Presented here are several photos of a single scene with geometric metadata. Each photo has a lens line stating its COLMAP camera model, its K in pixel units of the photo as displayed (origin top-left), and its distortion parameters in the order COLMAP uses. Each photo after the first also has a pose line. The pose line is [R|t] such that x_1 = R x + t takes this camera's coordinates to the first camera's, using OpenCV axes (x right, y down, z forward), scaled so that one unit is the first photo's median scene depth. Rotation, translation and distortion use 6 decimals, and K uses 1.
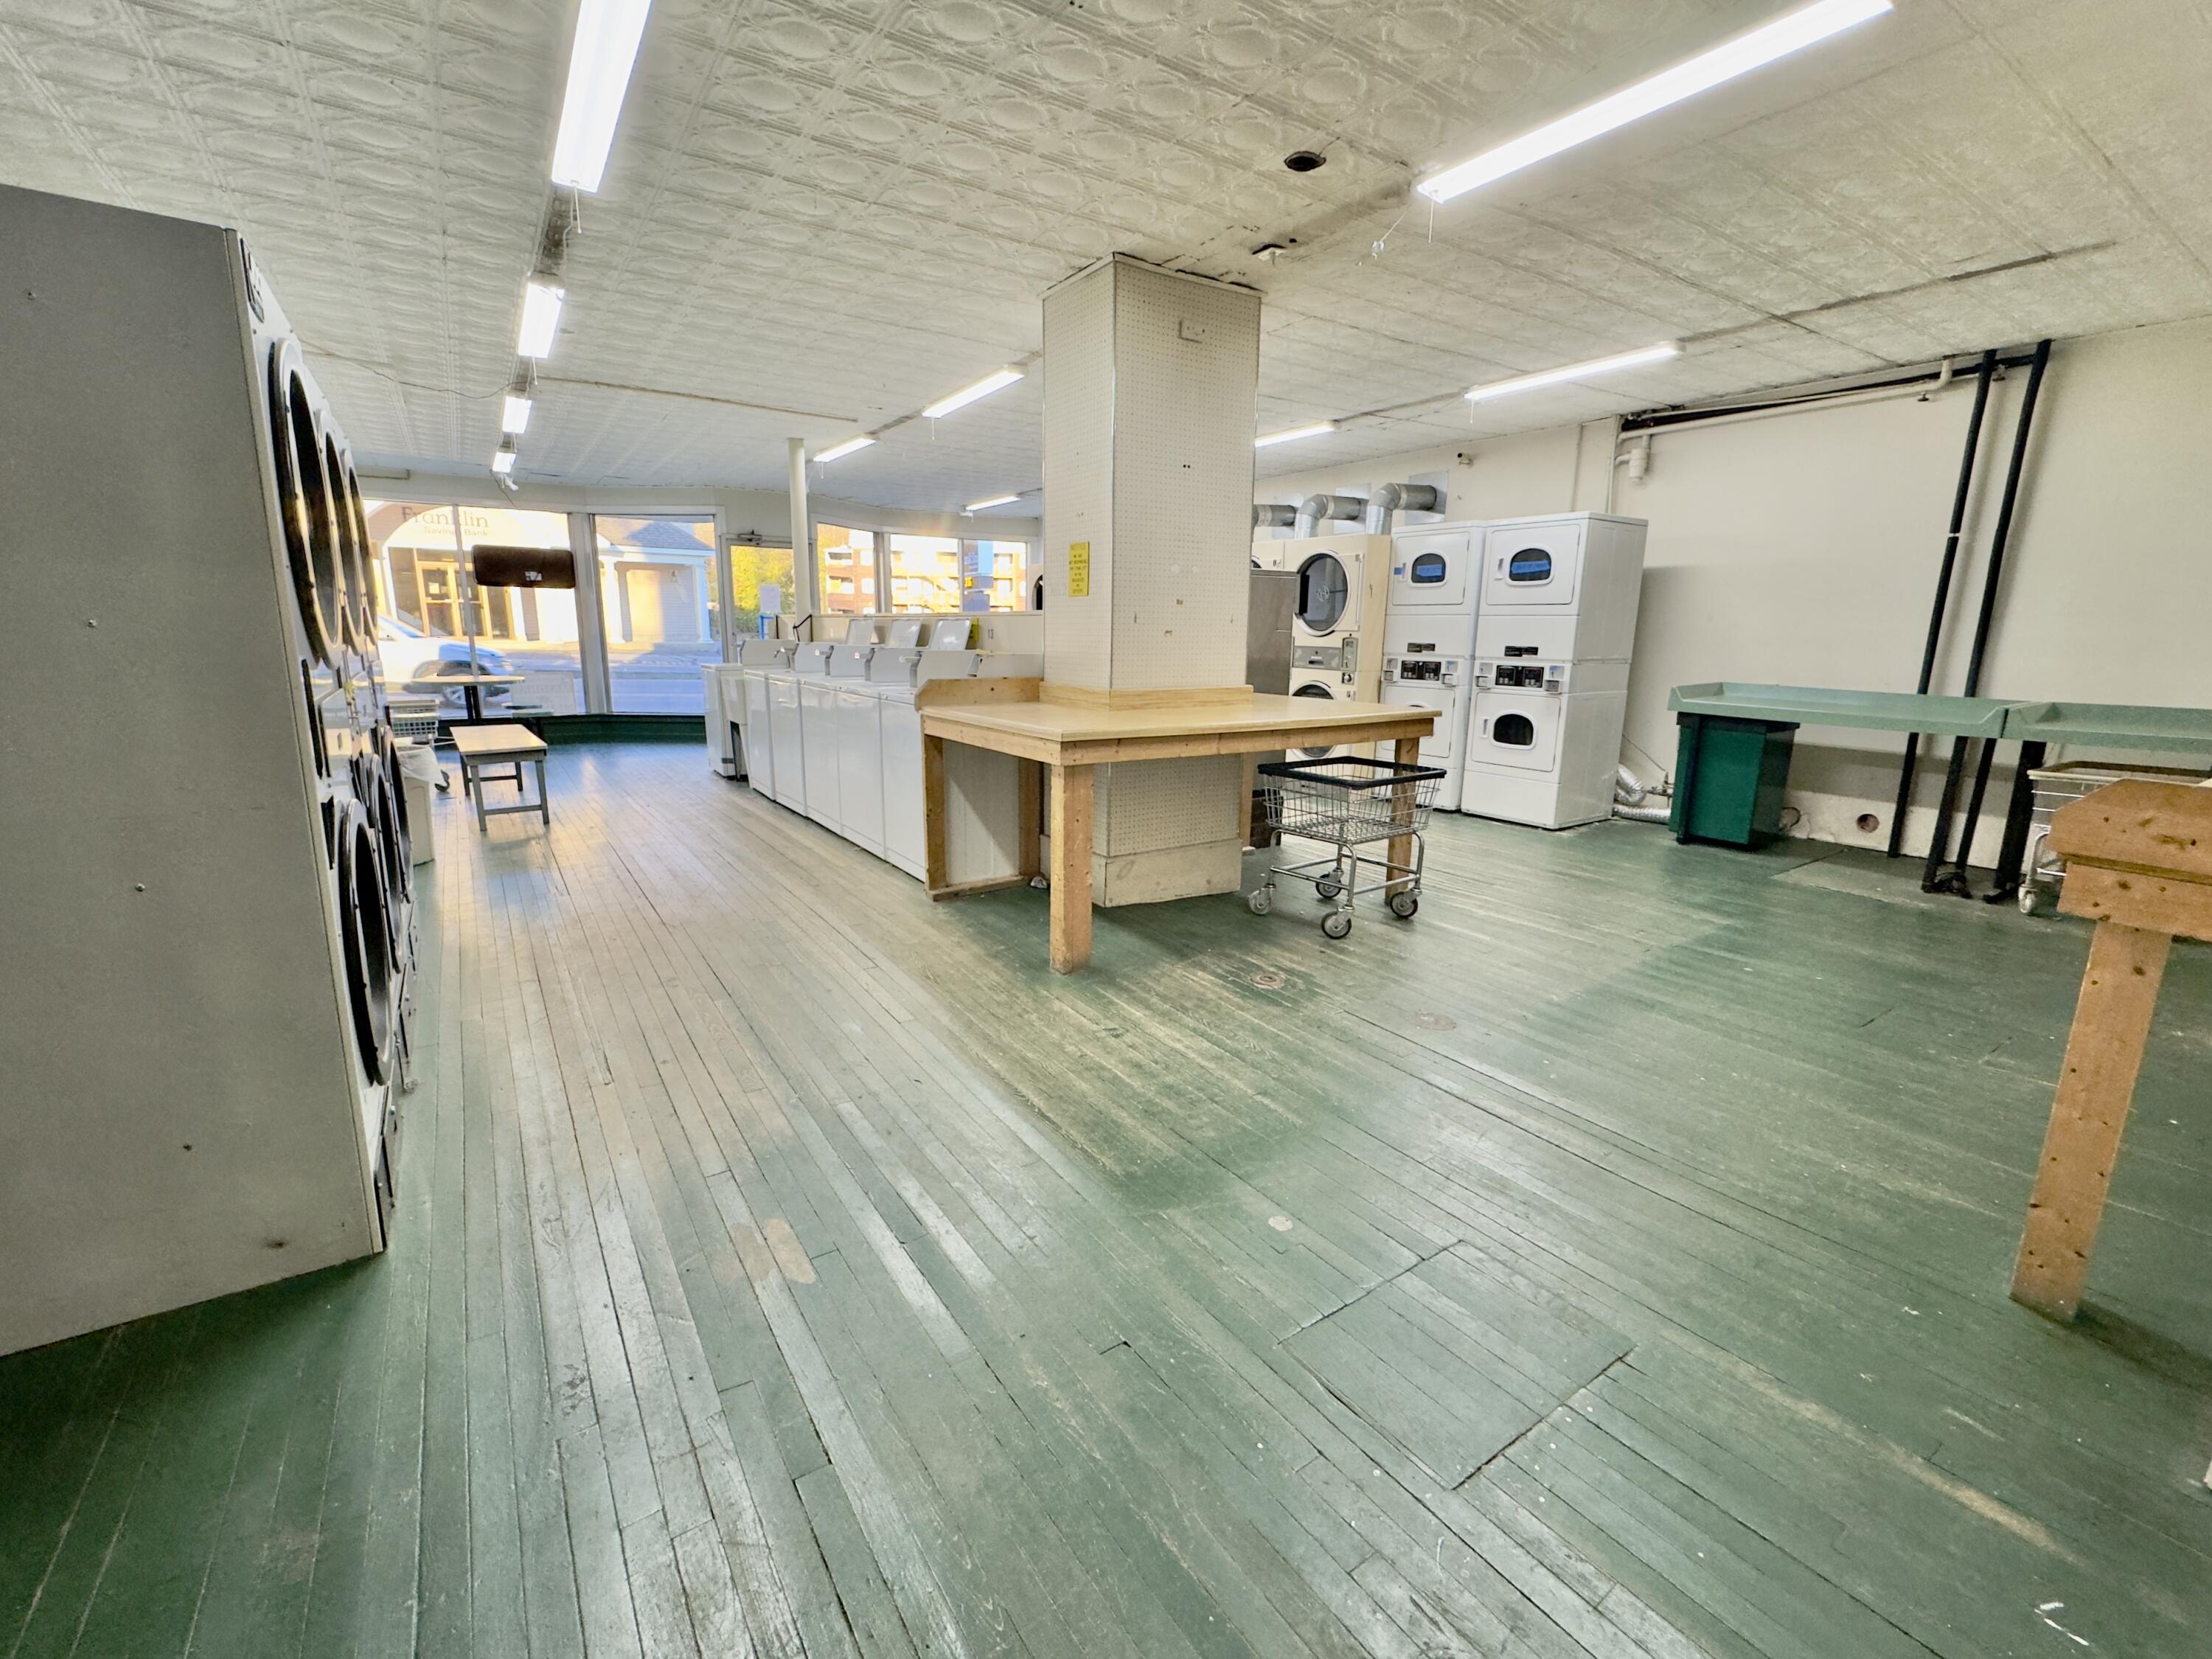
lens RADIAL K [[905.6, 0, 1130.5], [0, 905.6, 831.5], [0, 0, 1]] dist [-0.017443, -0.000041]
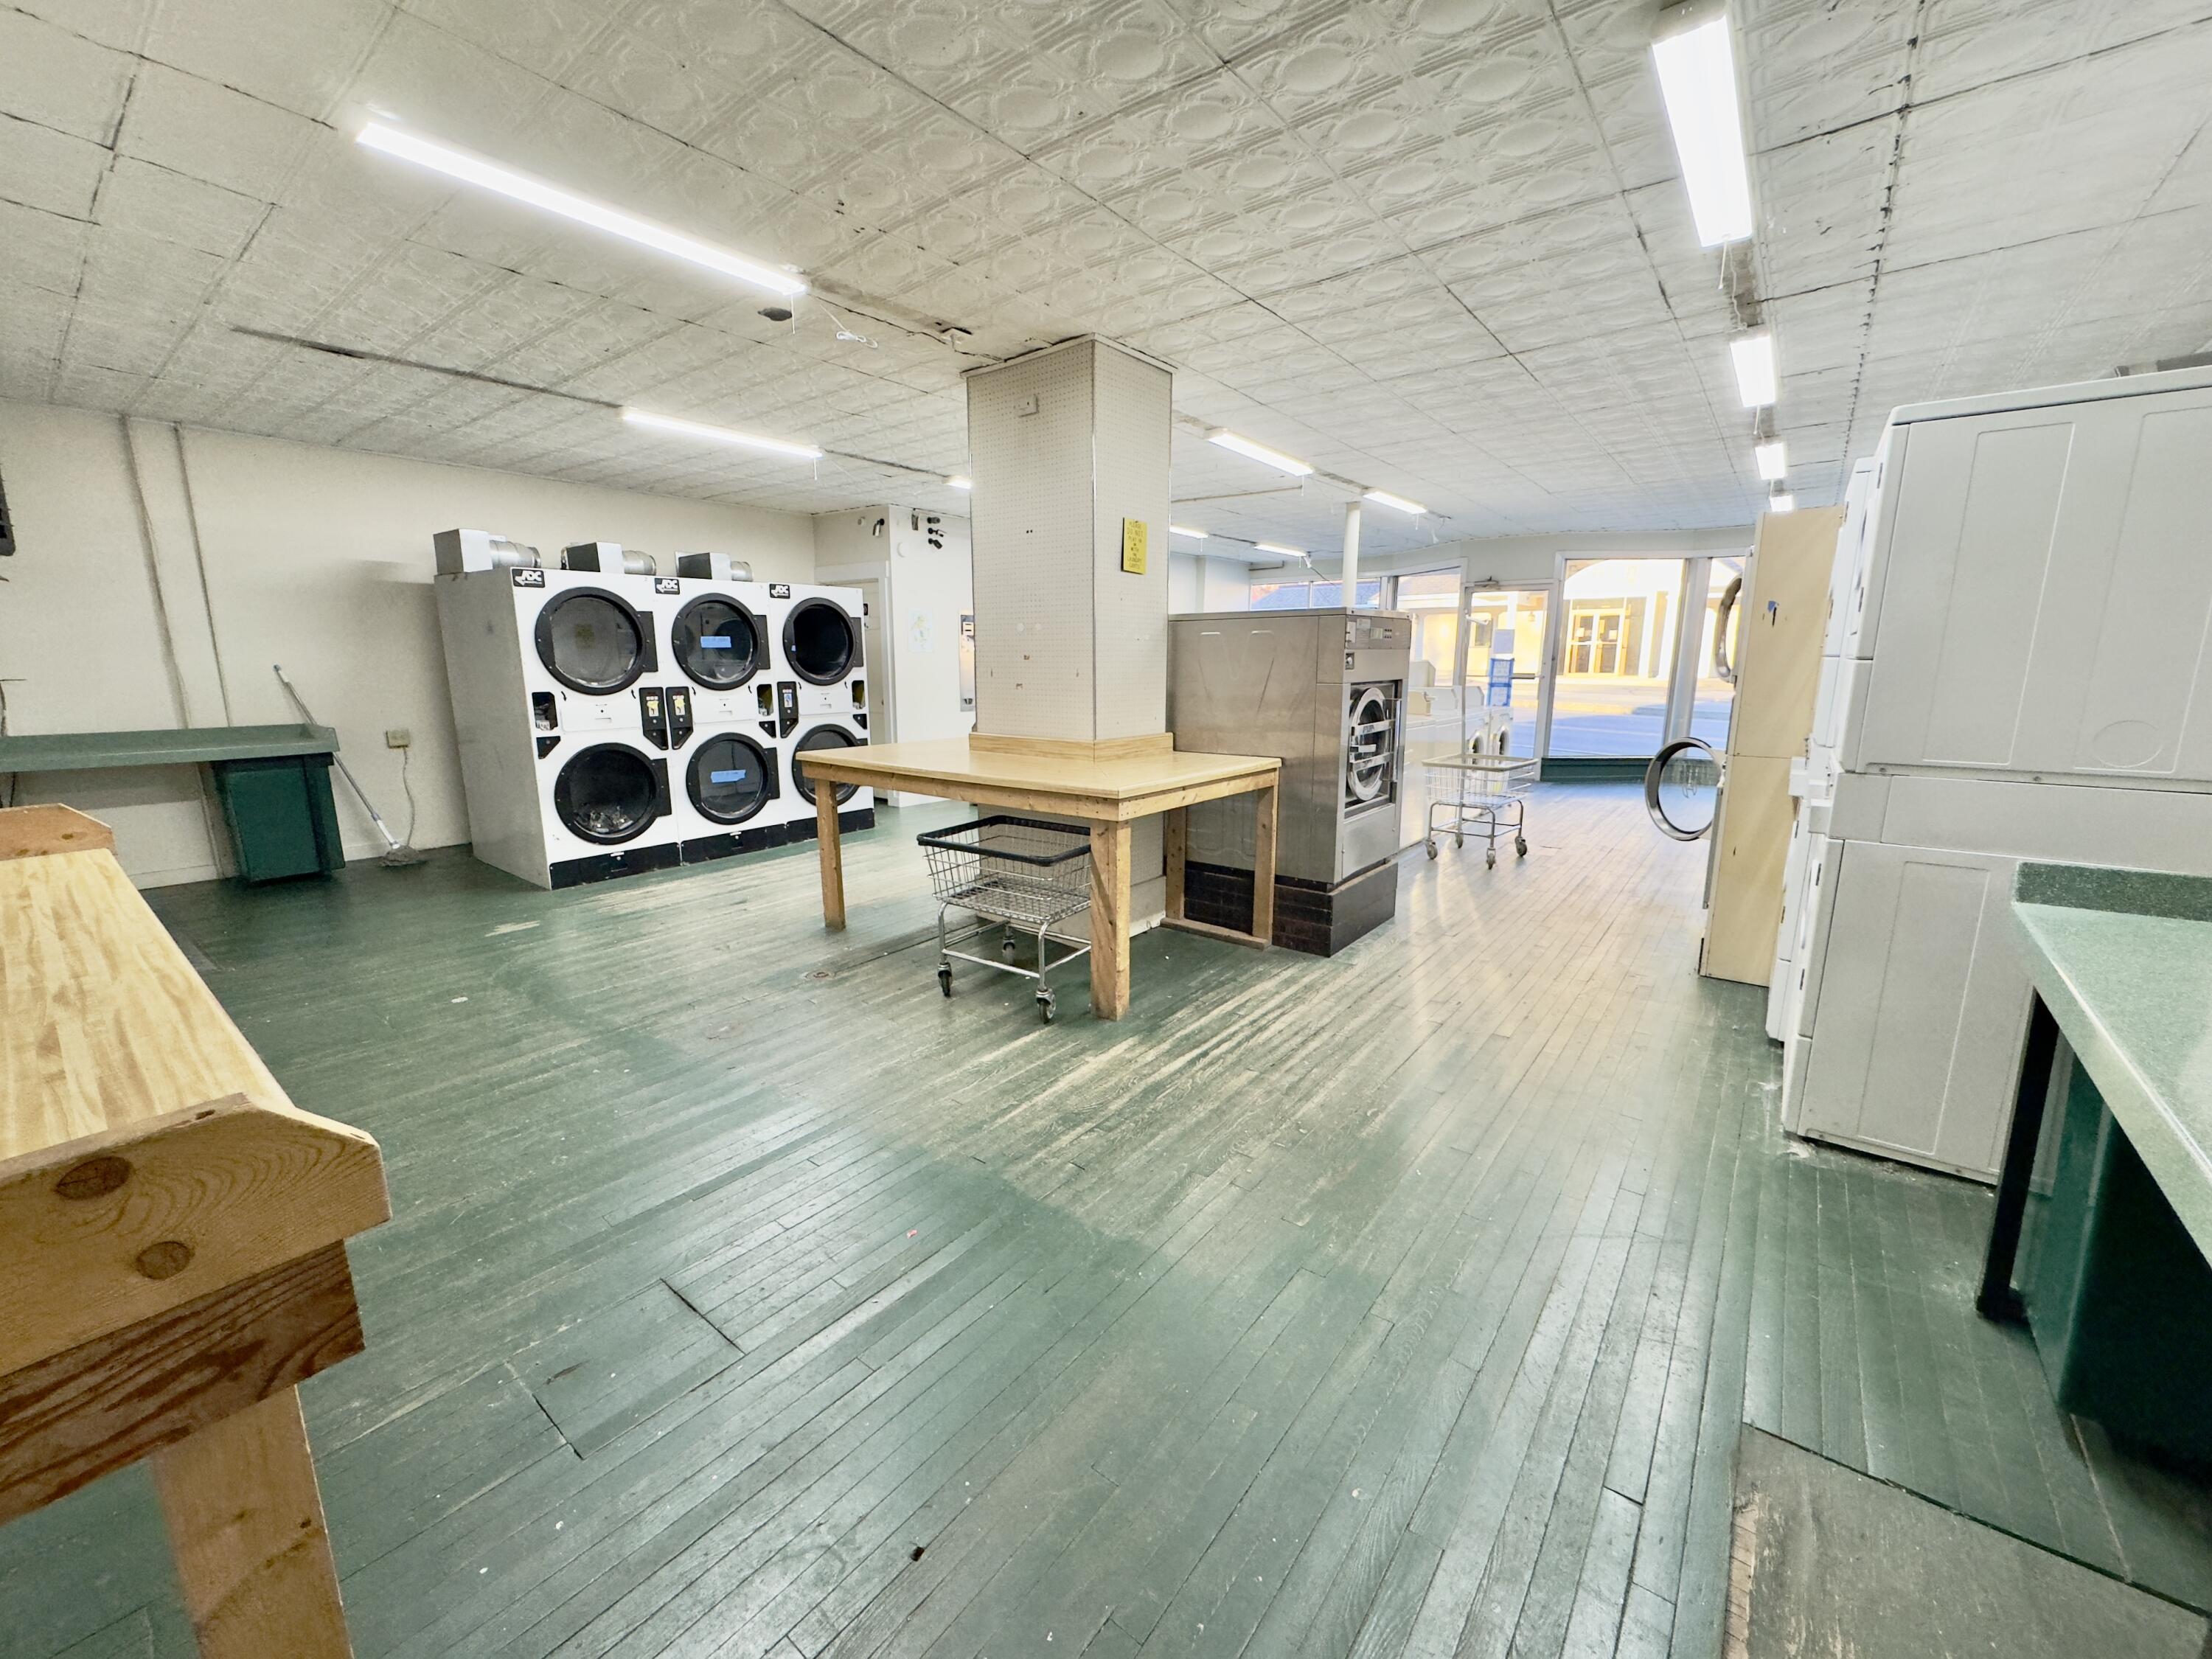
lens RADIAL K [[905.6, 0, 1130.5], [0, 905.6, 831.5], [0, 0, 1]] dist [-0.017443, -0.000041]
pose [[0.308751, 0.164872, -0.936744, 1.039650], [-0.200886, 0.973949, 0.105208, -0.174965], [0.929687, 0.155696, 0.333828, 0.725207]]
